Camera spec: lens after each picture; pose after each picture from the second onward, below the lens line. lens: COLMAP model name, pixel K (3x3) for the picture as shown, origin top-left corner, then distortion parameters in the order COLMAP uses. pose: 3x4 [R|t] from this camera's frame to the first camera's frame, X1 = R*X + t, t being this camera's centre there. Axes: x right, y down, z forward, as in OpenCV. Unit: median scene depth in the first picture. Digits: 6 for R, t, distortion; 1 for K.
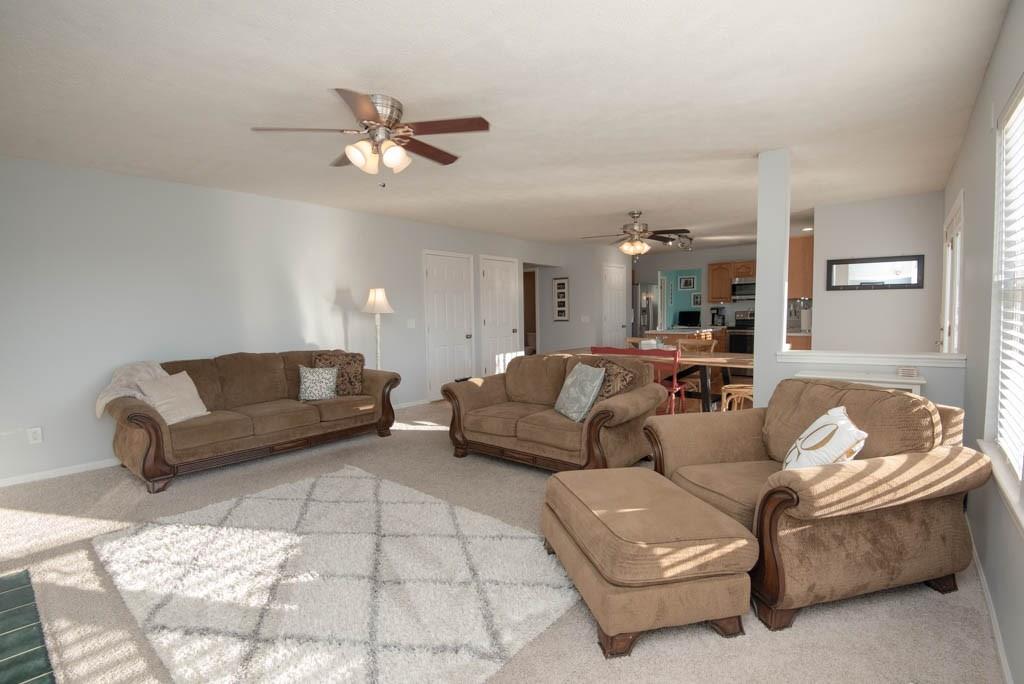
lens RADIAL K [[482.5, 0, 489.8], [0, 482.5, 346.4], [0, 0, 1]] dist [-0.041094, -0.000023]
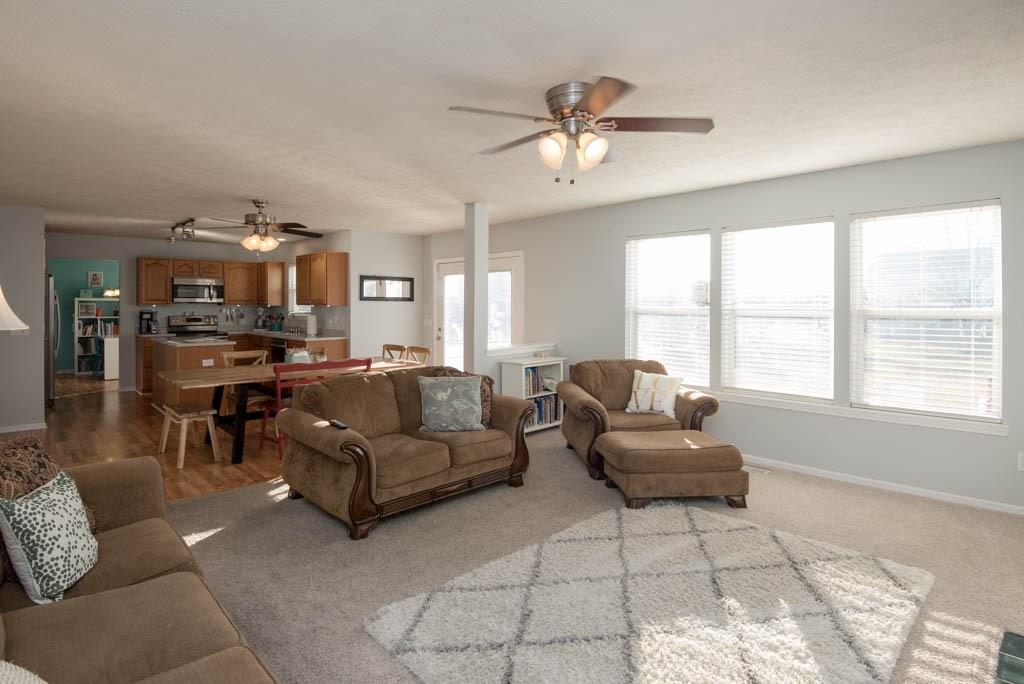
lens RADIAL K [[526.2, 0, 511.6], [0, 526.2, 305.1], [0, 0, 1]] dist [-0.051096, -0.000794]
pose [[0.073850, 0.020186, 0.997065, -0.564845], [0.065876, 0.997513, -0.025074, -0.046866], [-0.995091, 0.067535, 0.072337, 0.511487]]
